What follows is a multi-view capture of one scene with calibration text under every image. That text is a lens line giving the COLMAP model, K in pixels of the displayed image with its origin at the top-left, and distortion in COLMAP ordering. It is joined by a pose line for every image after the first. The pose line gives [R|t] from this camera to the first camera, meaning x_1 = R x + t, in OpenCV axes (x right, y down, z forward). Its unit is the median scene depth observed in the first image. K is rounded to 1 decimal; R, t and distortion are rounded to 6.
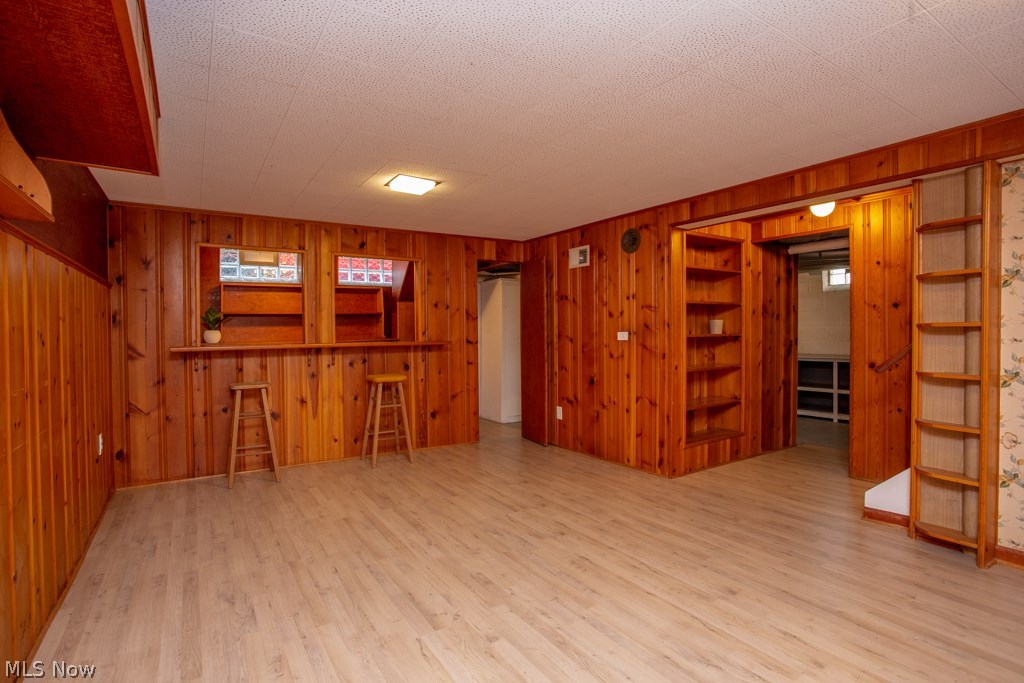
lens RADIAL K [[506.8, 0, 497.5], [0, 506.8, 337.6], [0, 0, 1]] dist [-0.073790, 0.035201]
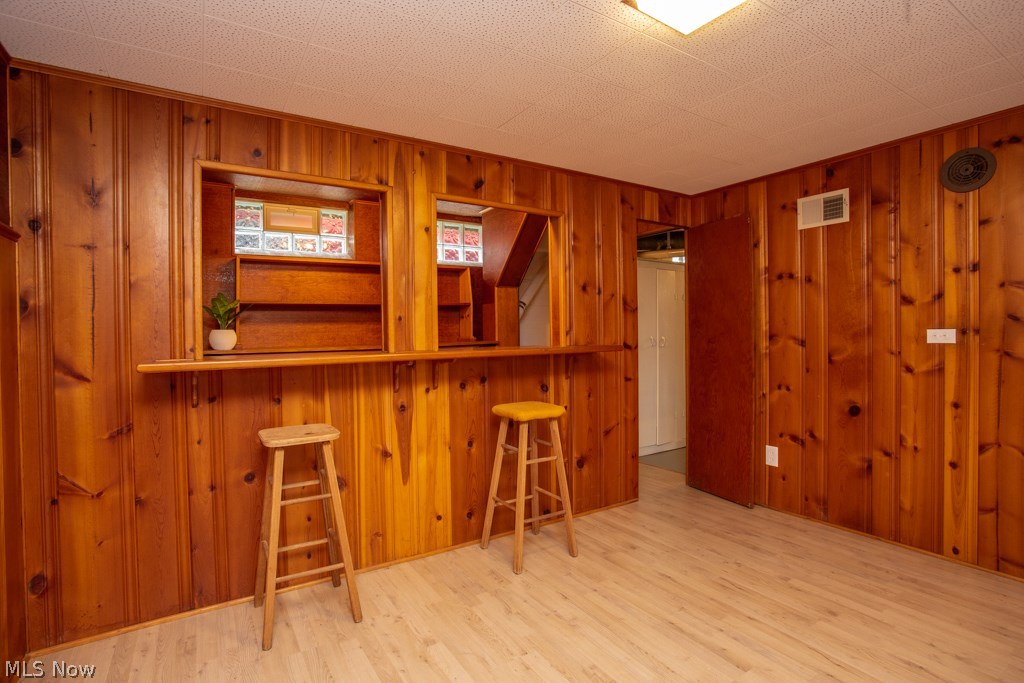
lens RADIAL K [[500.9, 0, 500.5], [0, 500.9, 336.6], [0, 0, 1]] dist [-0.075793, 0.030560]
pose [[0.999989, -0.003963, 0.002510, -0.249574], [0.003973, 0.999985, -0.003754, -0.002351], [-0.002495, 0.003764, 0.999990, 0.421748]]
